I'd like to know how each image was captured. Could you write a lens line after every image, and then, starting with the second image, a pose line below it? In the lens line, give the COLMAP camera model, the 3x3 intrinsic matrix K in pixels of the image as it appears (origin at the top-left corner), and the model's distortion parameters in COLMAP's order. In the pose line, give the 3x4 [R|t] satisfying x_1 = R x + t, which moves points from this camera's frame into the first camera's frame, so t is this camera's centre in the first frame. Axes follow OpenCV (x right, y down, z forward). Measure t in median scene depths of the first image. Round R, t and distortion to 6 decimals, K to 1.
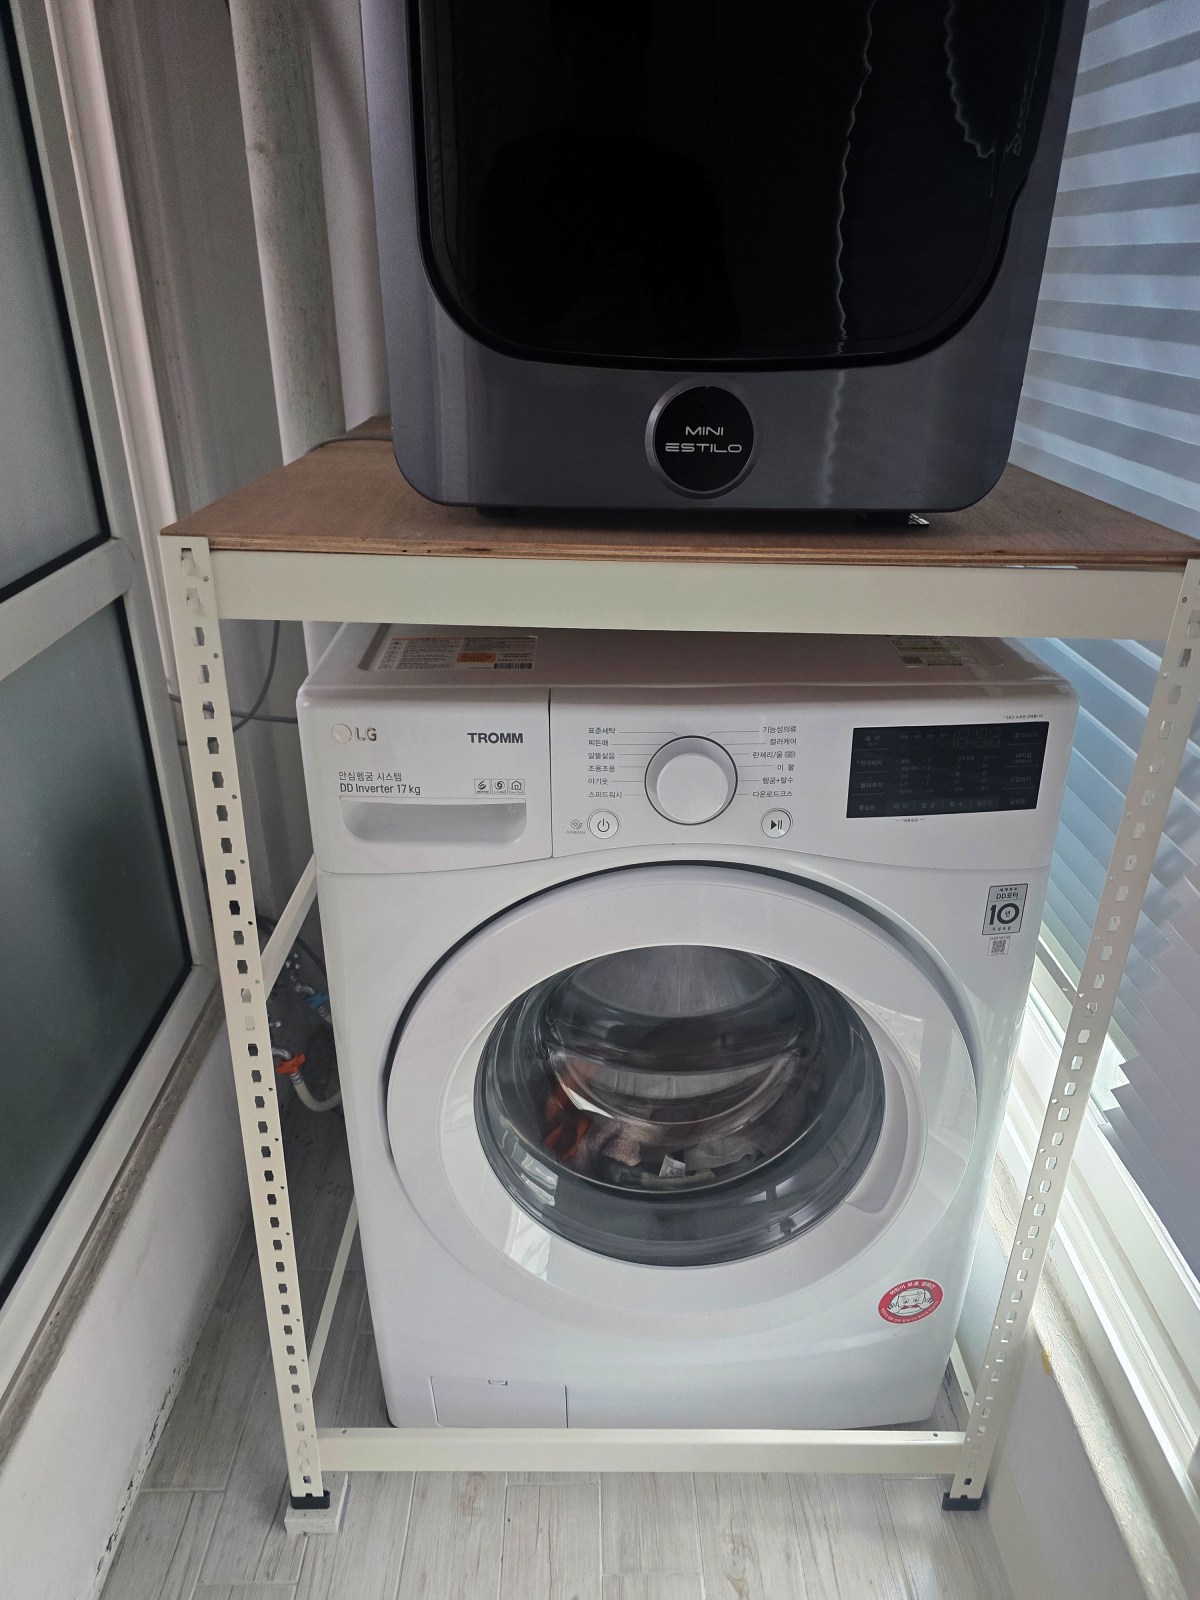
lens RADIAL K [[1090.3, 0, 604.5], [0, 1090.3, 805.4], [0, 0, 1]] dist [0.029330, -0.028202]
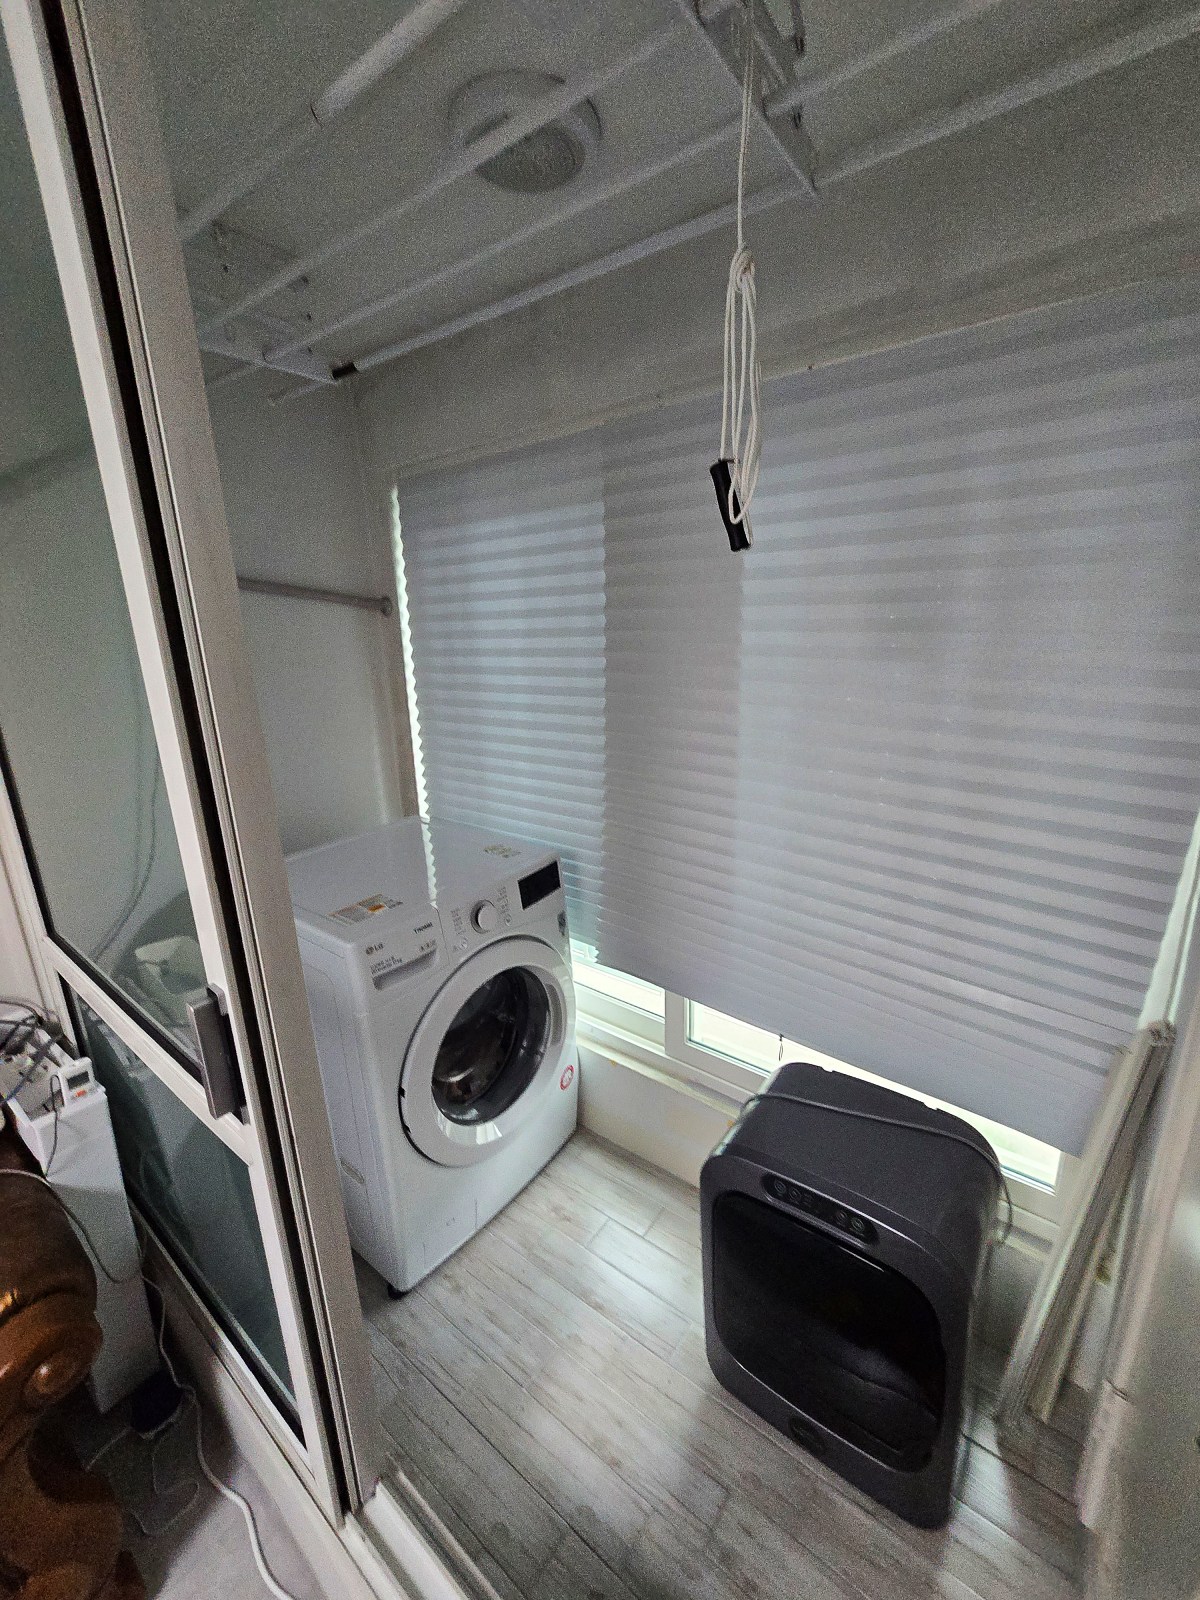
lens RADIAL K [[651.1, 0, 593.9], [0, 651.1, 799.9], [0, 0, 1]] dist [-0.013035, 0.003265]
pose [[0.625248, -0.233882, 0.744556, -0.807544], [0.385611, 0.922028, -0.034191, -0.115019], [-0.678505, 0.308487, 0.666684, -0.374337]]
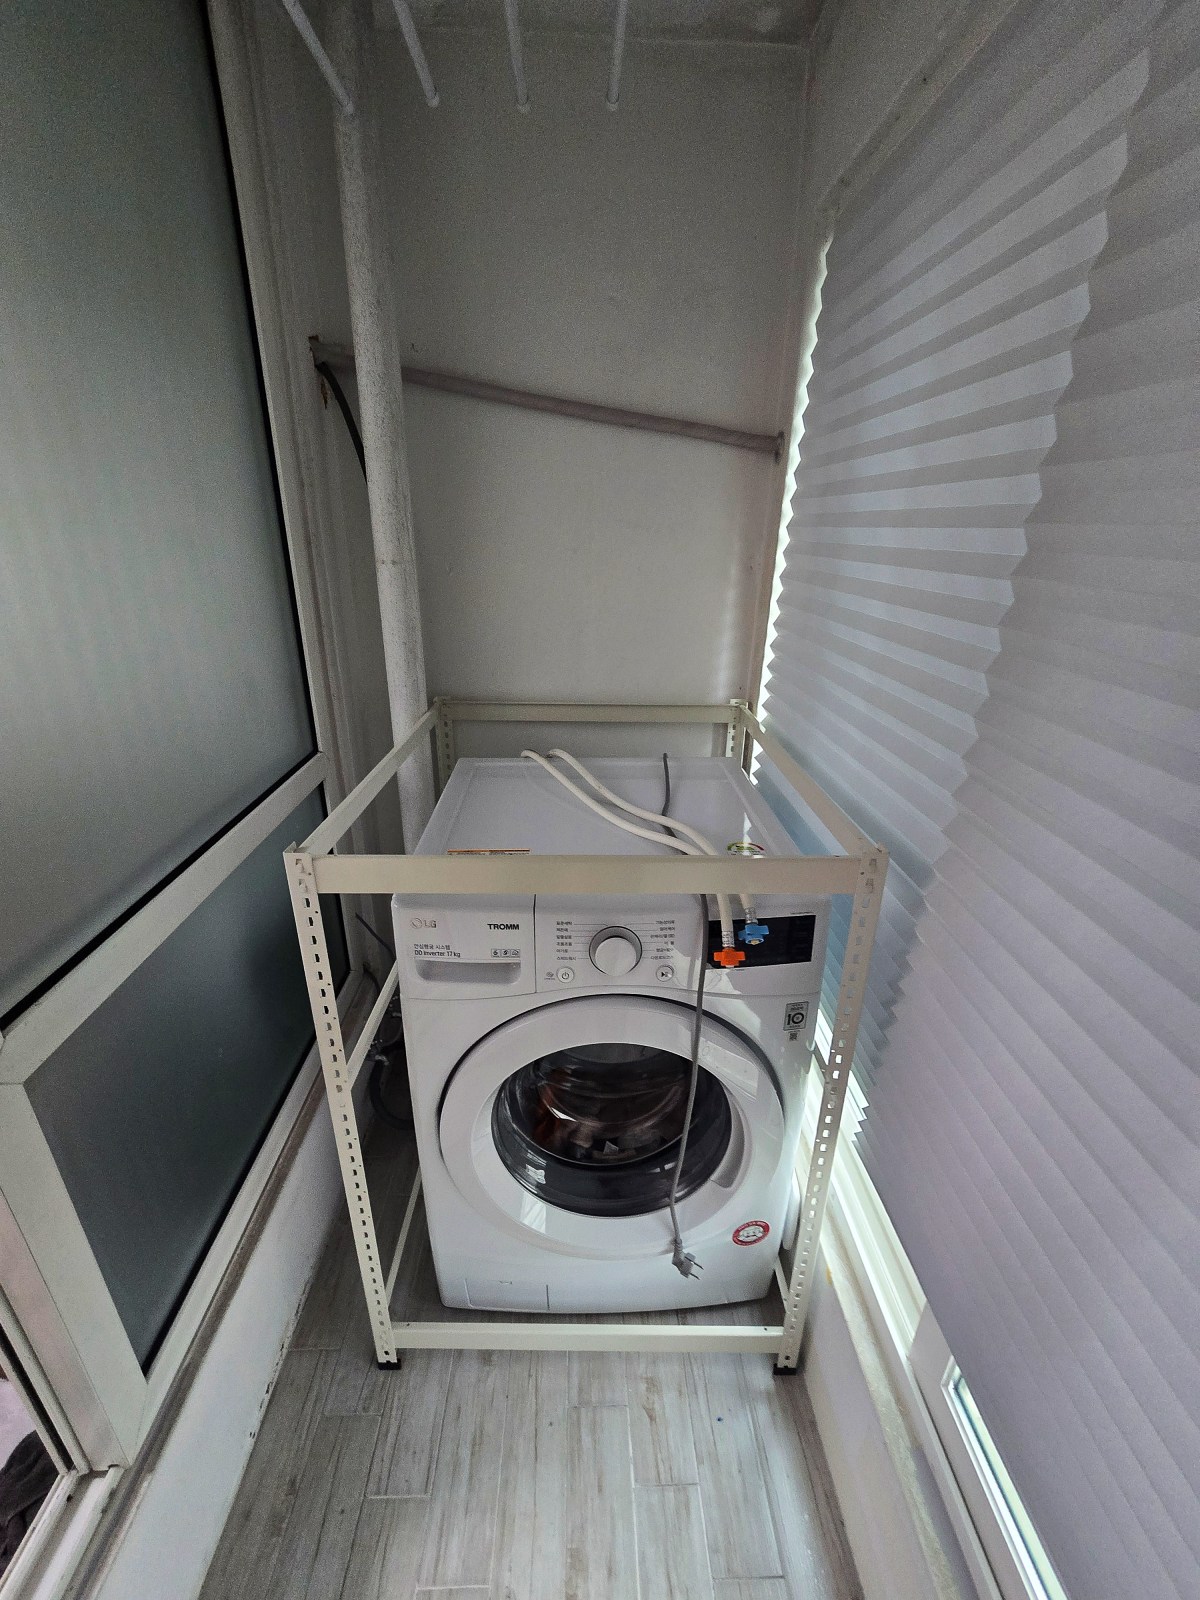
lens RADIAL K [[651.1, 0, 598.6], [0, 651.1, 785.3], [0, 0, 1]] dist [-0.013035, 0.003265]
pose [[0.999790, 0.001733, 0.020413, 0.026204], [0.000030, 0.996291, -0.086053, -0.168915], [-0.020487, 0.086036, 0.996081, -0.055041]]
